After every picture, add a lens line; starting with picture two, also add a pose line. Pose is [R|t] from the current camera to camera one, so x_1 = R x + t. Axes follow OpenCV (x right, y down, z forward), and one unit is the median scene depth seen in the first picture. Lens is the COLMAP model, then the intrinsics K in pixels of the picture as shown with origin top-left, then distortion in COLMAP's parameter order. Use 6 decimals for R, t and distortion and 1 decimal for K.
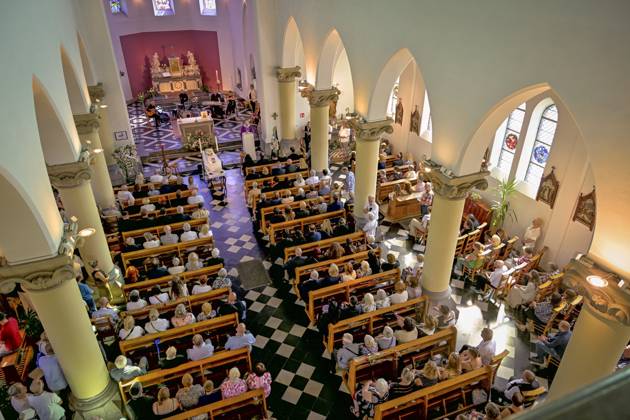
lens RADIAL K [[461.7, 0, 315.0], [0, 461.7, 210.0], [0, 0, 1]] dist [-0.002169, 0.000166]
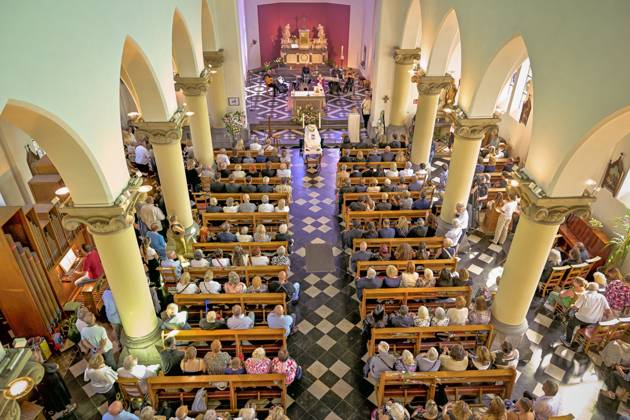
lens RADIAL K [[461.7, 0, 315.0], [0, 461.7, 210.0], [0, 0, 1]] dist [-0.002169, 0.000166]
pose [[0.937227, 0.182464, -0.297175, 0.123243], [-0.168673, 0.983065, 0.071639, -0.028280], [0.305214, -0.017016, 0.952132, 0.060908]]
